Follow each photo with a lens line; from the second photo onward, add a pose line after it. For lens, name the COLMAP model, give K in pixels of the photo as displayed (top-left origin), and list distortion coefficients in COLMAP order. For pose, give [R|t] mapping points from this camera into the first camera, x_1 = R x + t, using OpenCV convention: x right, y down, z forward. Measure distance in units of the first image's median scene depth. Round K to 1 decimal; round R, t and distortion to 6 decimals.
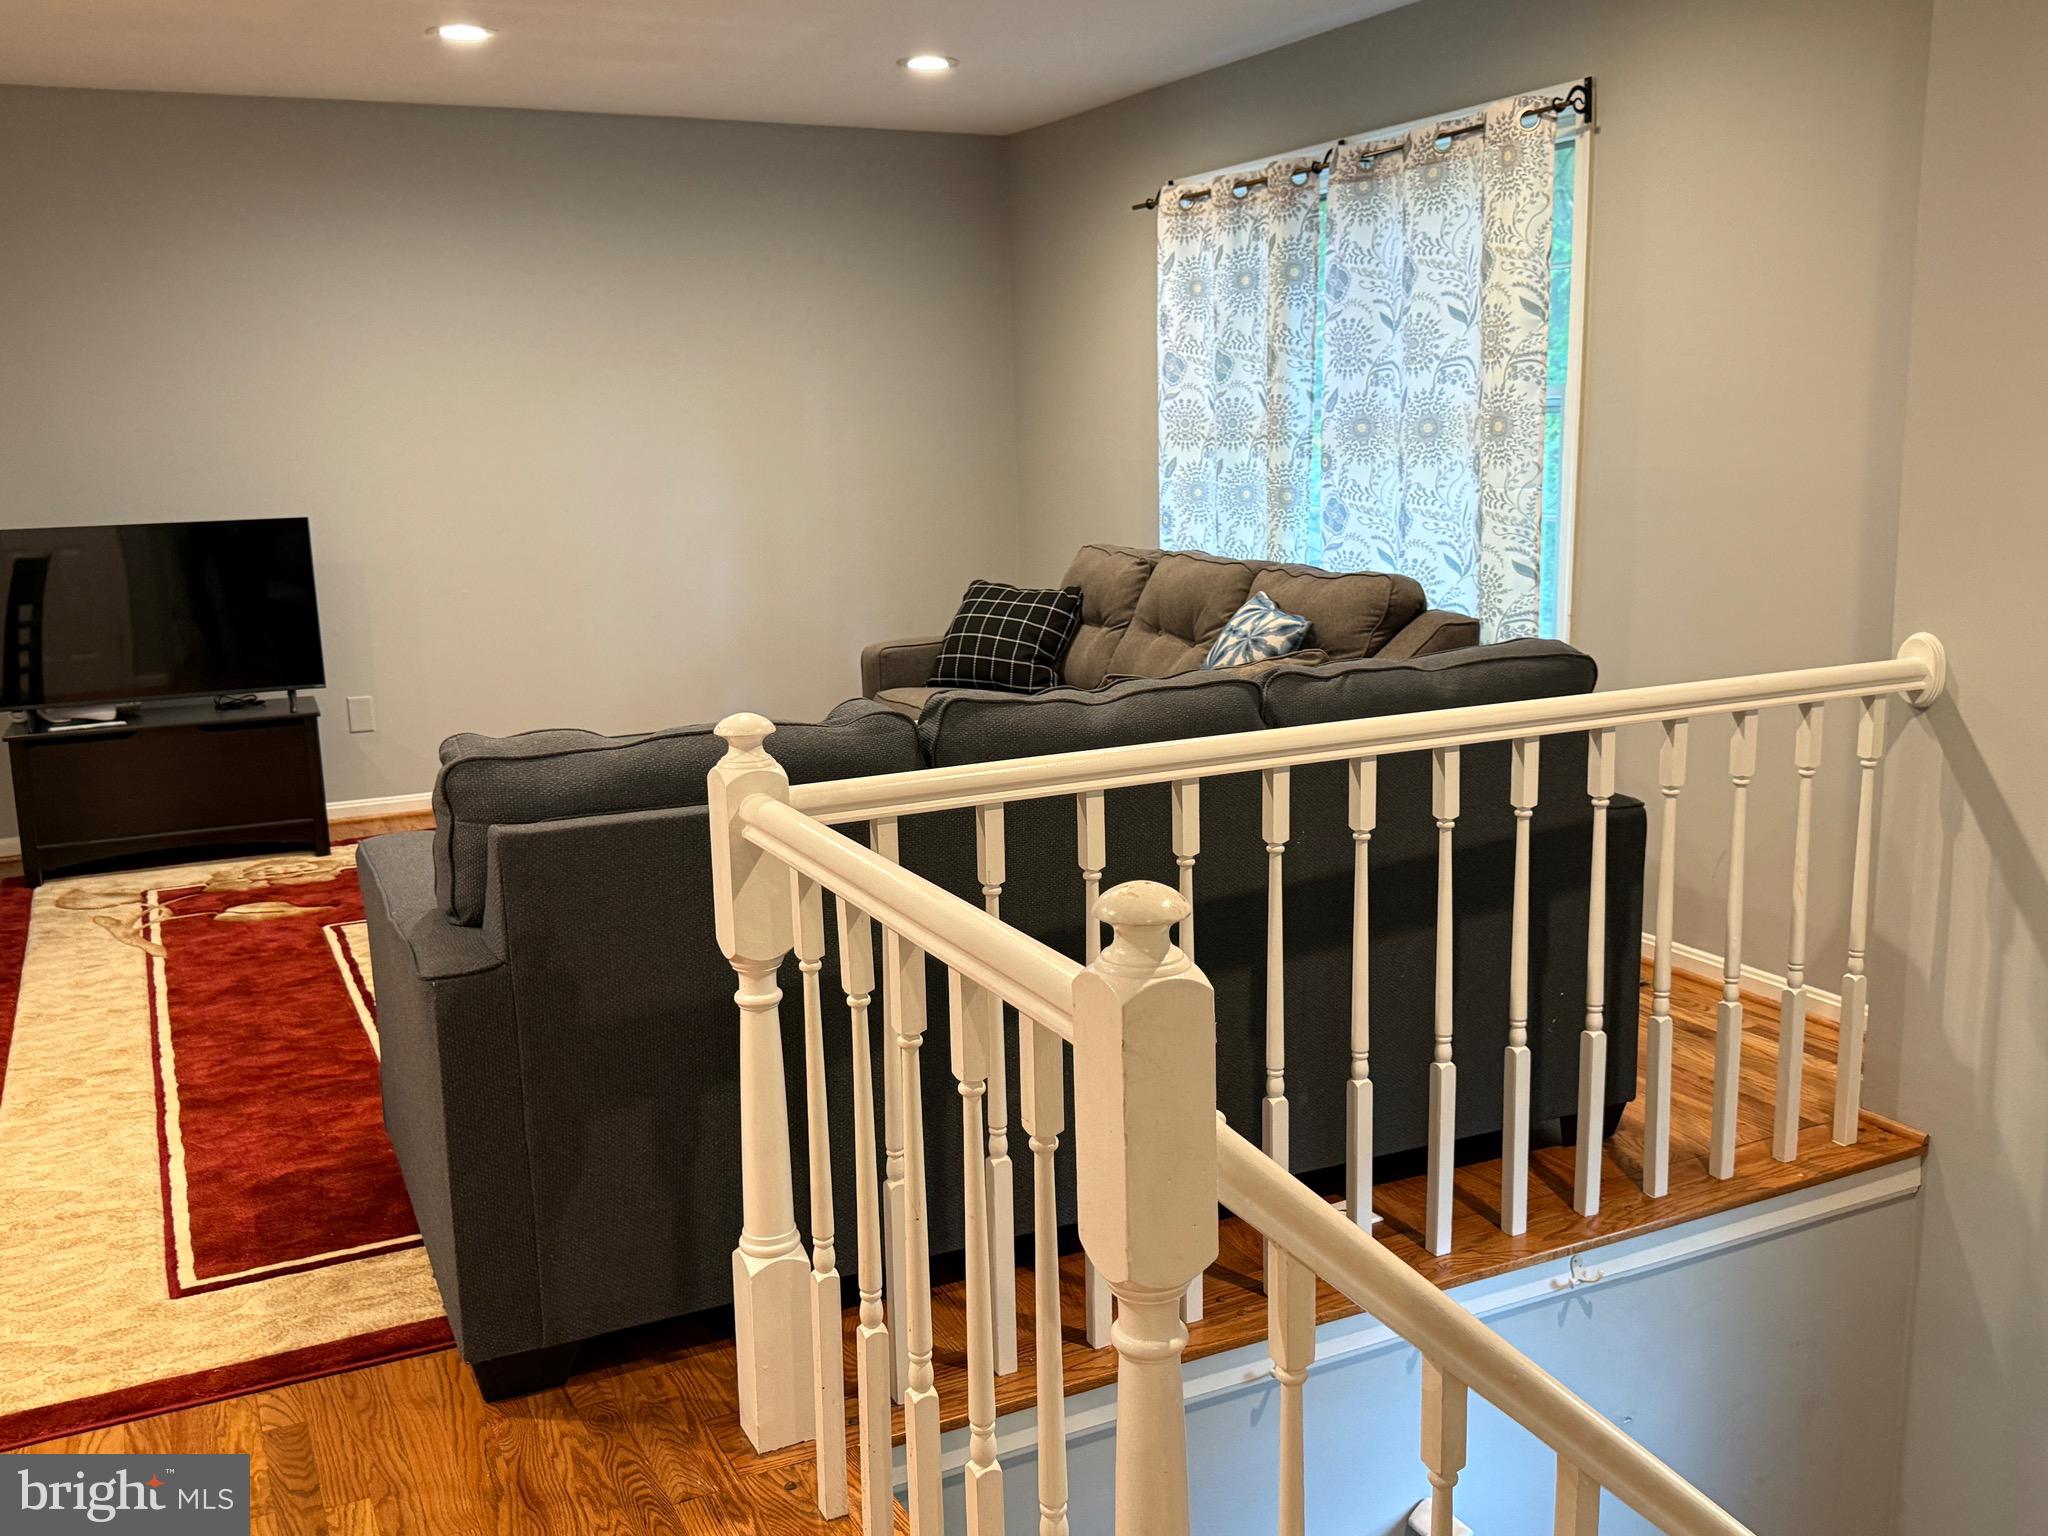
lens RADIAL K [[1830.9, 0, 1019.0], [0, 1830.9, 770.0], [0, 0, 1]] dist [0.141514, -0.251743]
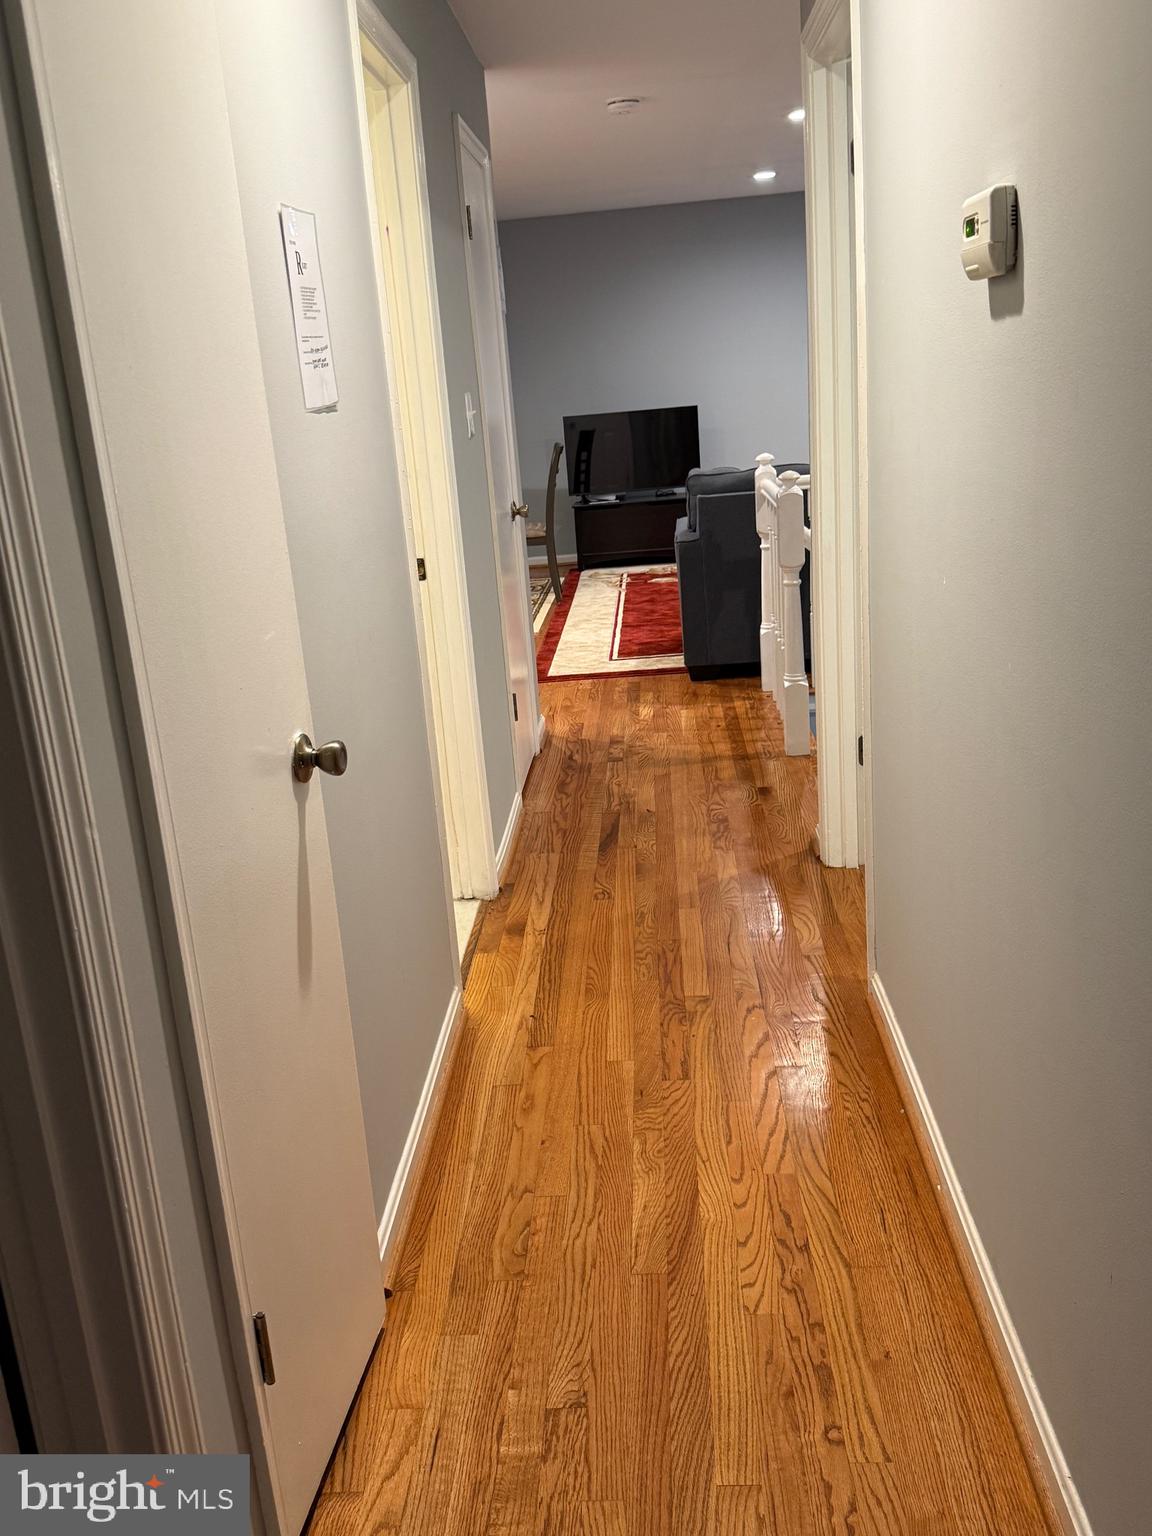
lens RADIAL K [[1373.2, 0, 571.2], [0, 1373.2, 762.0], [0, 0, 1]] dist [0.141514, -0.251743]
pose [[0.874962, 0.090292, -0.475697, 0.334769], [-0.037142, 0.992080, 0.119989, 0.100444], [0.482764, -0.087317, 0.871387, -0.585428]]
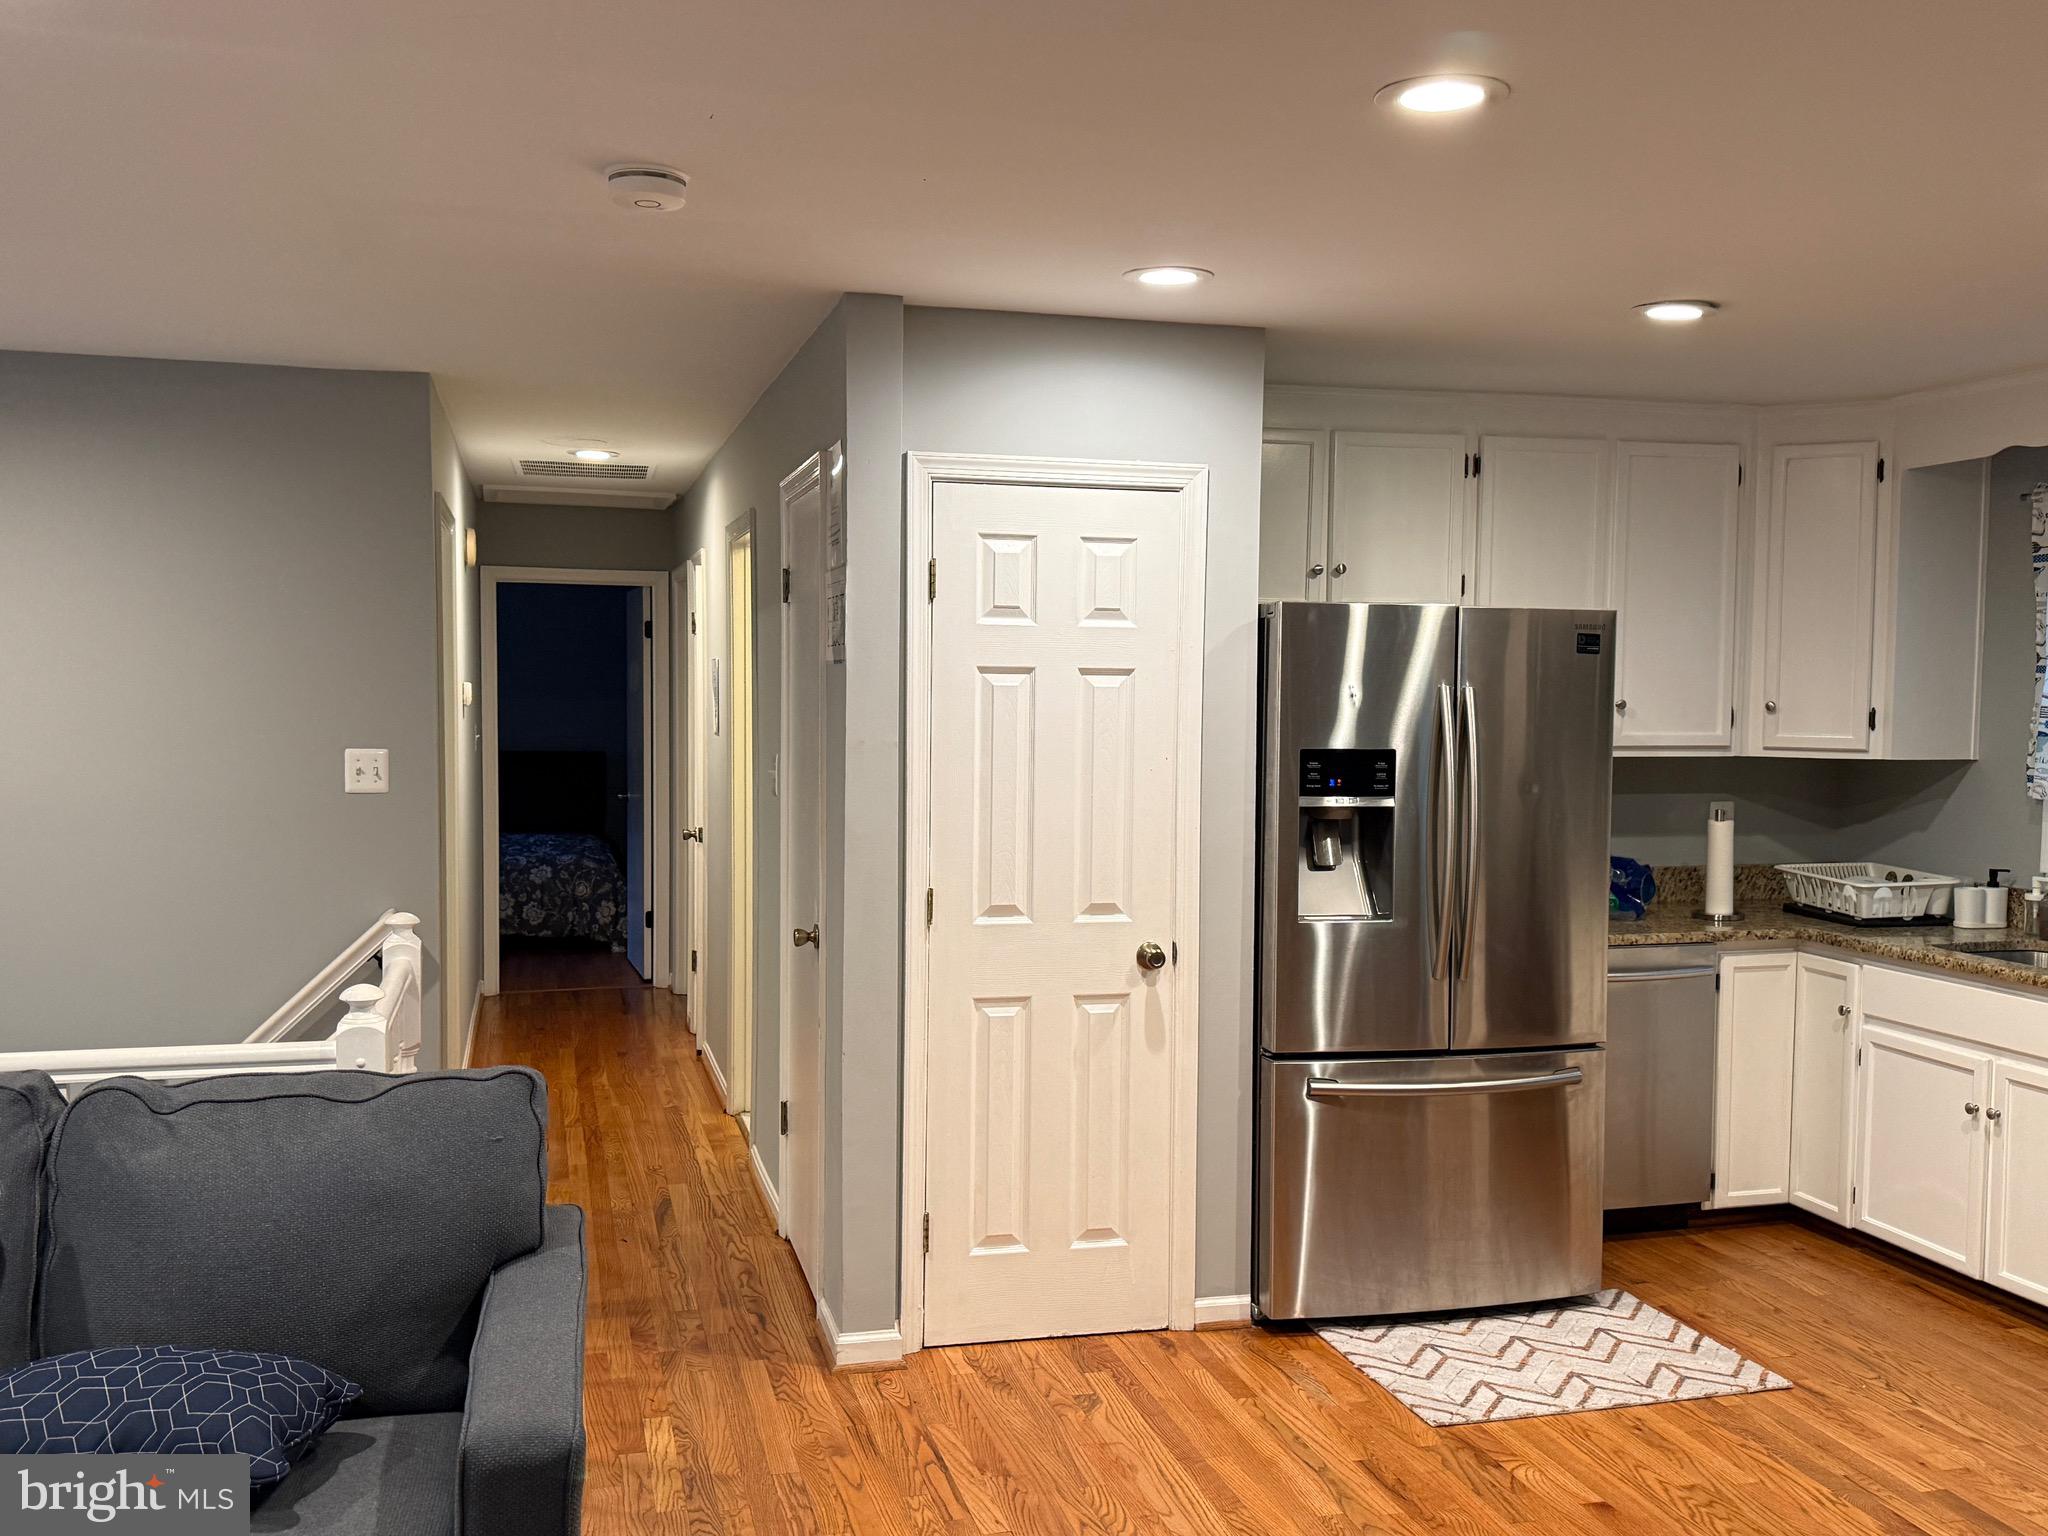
lens RADIAL K [[1830.9, 0, 1024.9], [0, 1830.9, 766.2], [0, 0, 1]] dist [0.141514, -0.251743]
pose [[-0.981996, 0.004103, 0.188855, -0.483910], [0.047625, 0.972845, 0.226504, -0.253061], [-0.182797, 0.231421, -0.955526, 1.153774]]
